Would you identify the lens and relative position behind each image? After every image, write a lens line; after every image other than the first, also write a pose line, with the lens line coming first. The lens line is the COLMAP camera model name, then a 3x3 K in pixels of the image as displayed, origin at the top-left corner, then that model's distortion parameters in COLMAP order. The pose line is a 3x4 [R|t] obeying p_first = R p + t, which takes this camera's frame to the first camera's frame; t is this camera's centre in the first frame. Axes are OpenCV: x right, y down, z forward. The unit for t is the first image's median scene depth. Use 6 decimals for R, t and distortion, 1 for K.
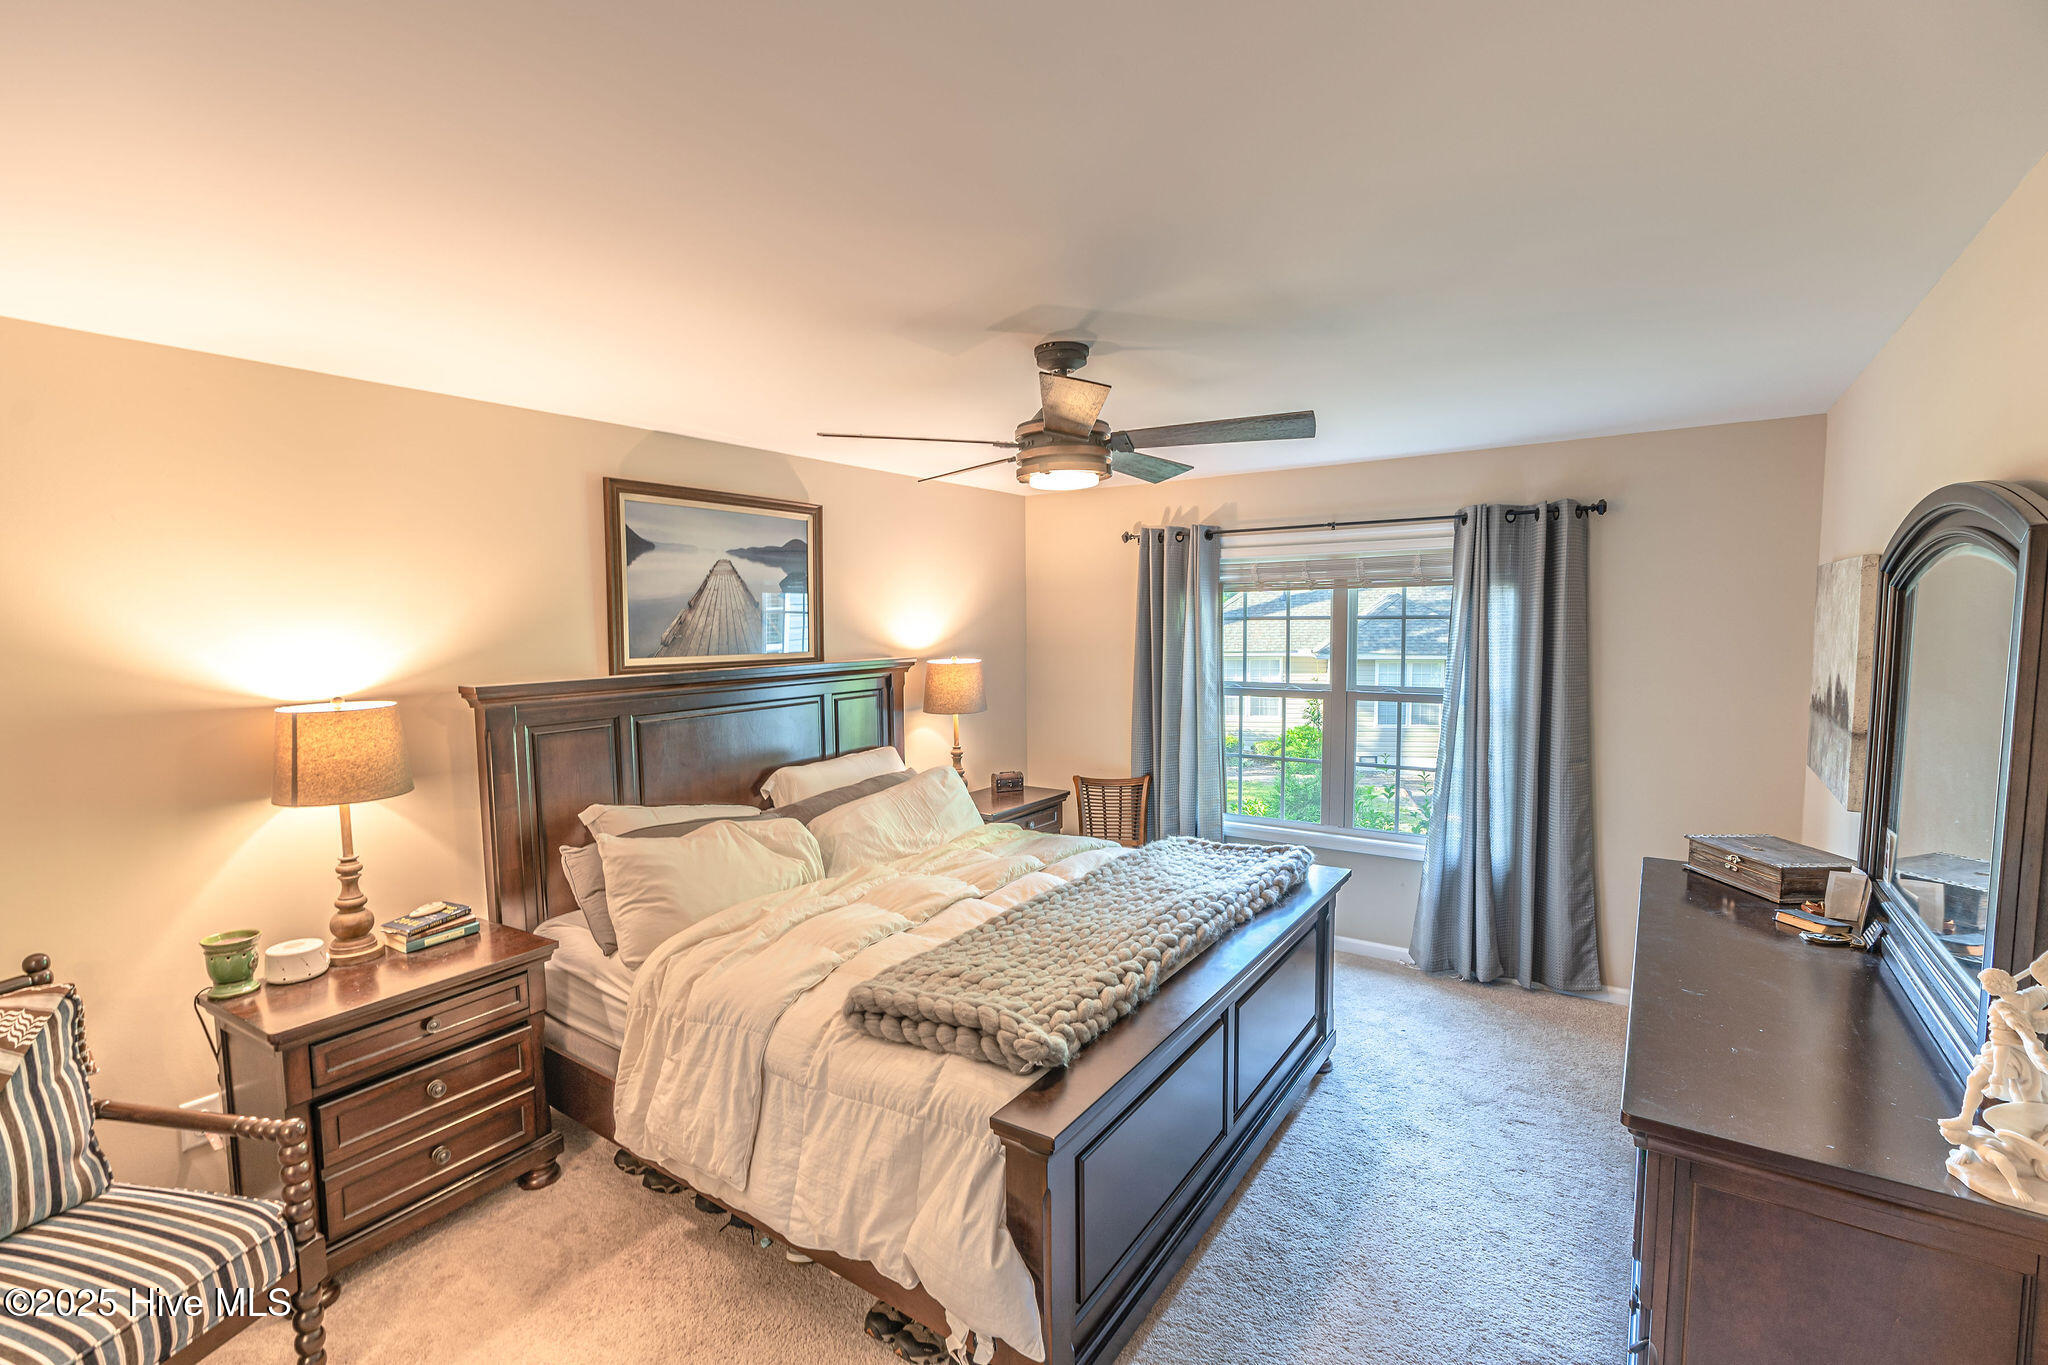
lens RADIAL K [[924.3, 0, 1019.3], [0, 924.3, 685.6], [0, 0, 1]] dist [0.004681, 0.000402]
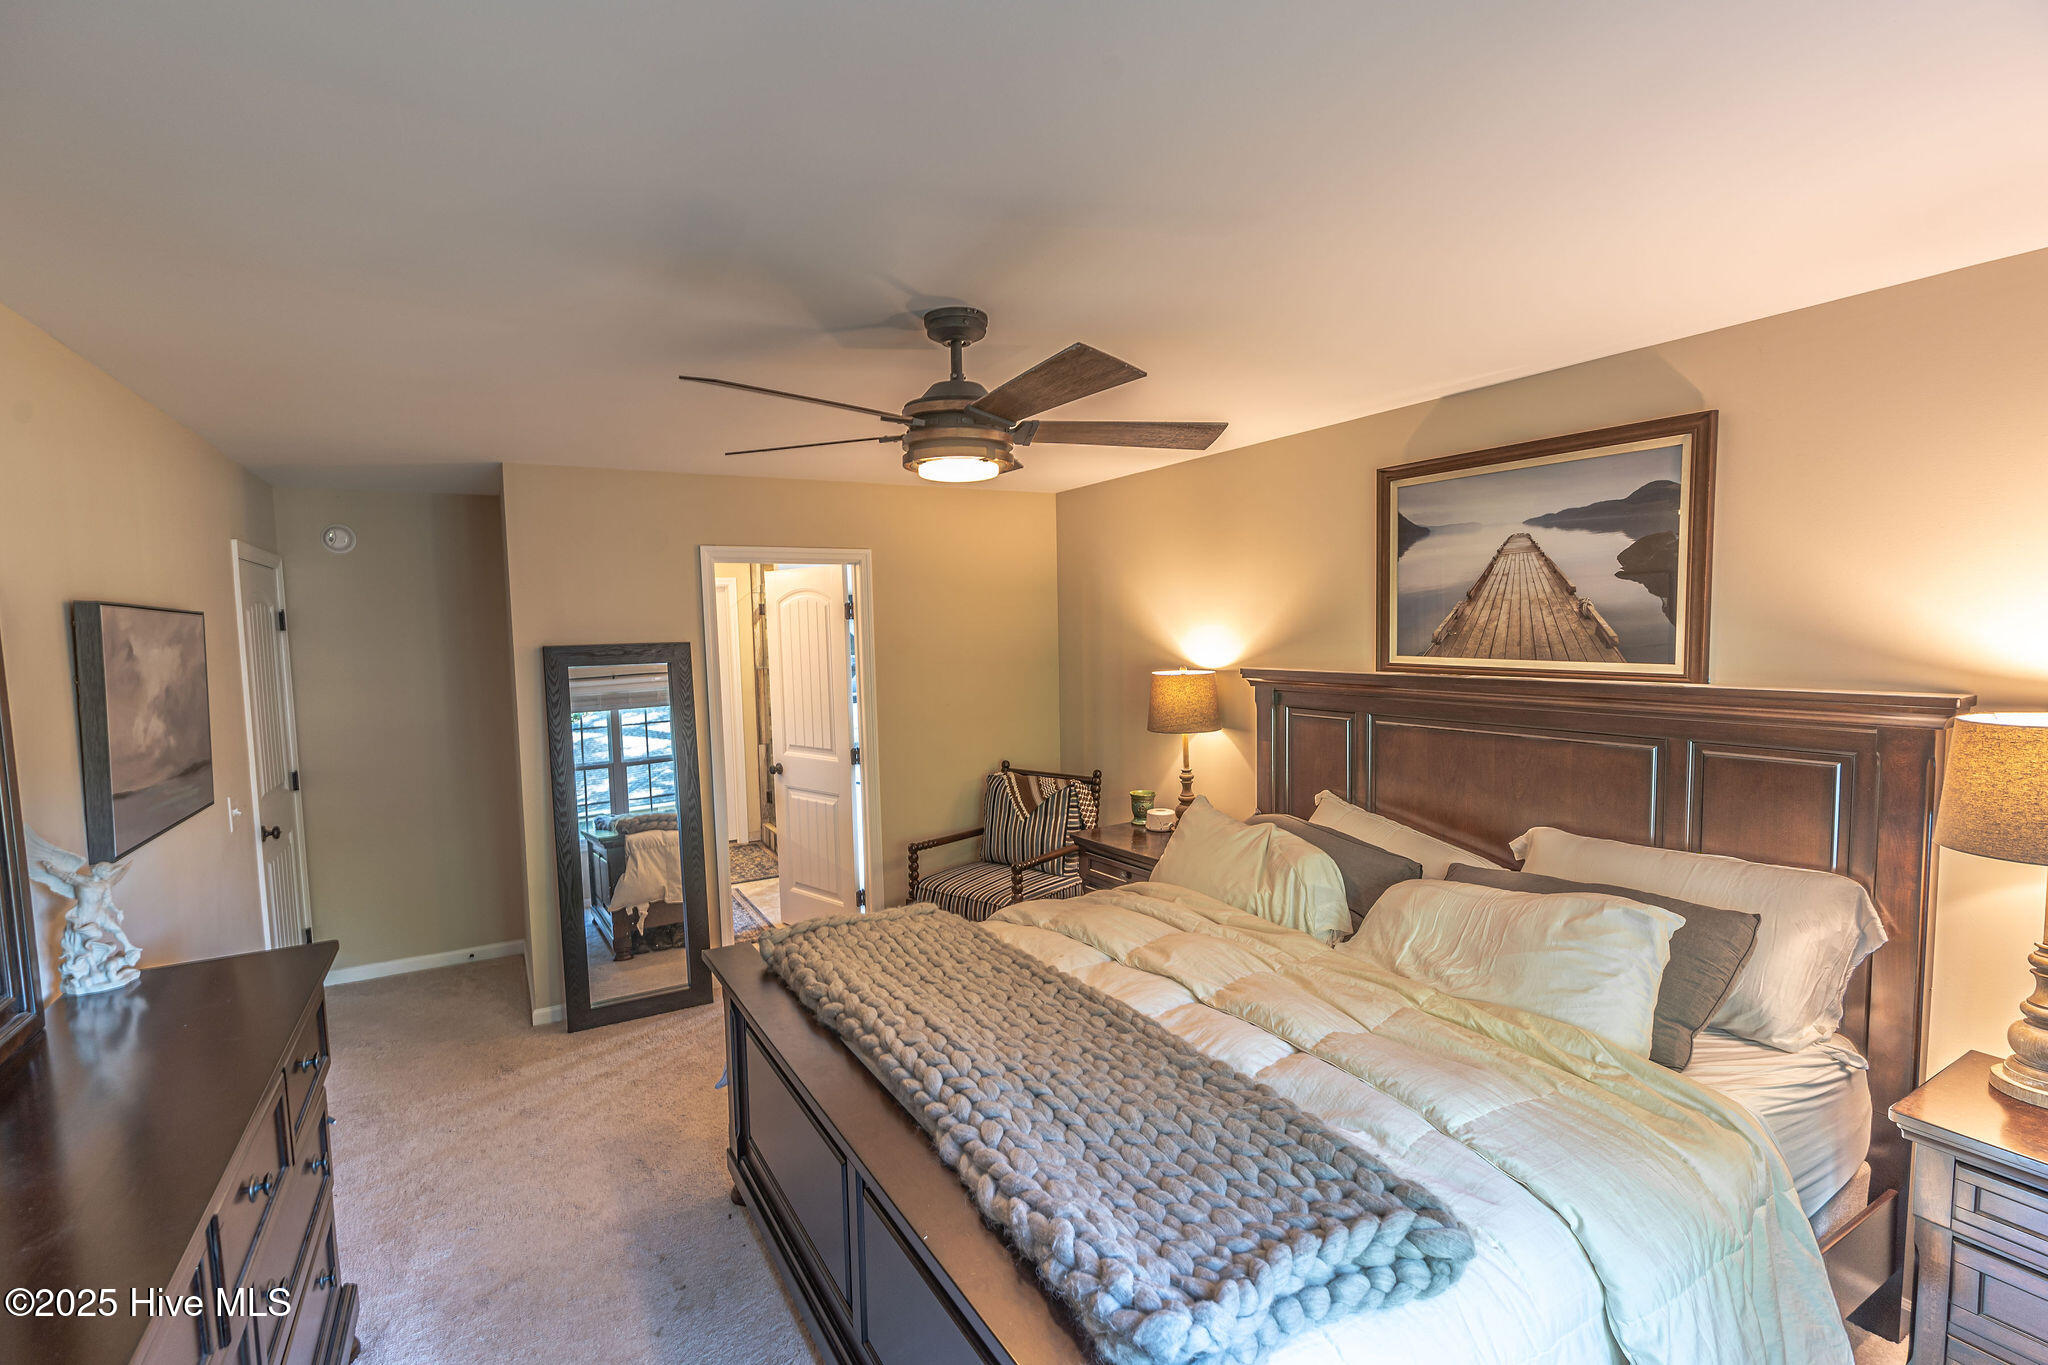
lens RADIAL K [[924.3, 0, 1017.2], [0, 924.3, 694.2], [0, 0, 1]] dist [0.004681, 0.000402]
pose [[-0.416805, 0.097928, -0.903706, 0.575252], [-0.035050, 0.991709, 0.123630, -0.089279], [0.908320, 0.083204, -0.409917, 0.993733]]
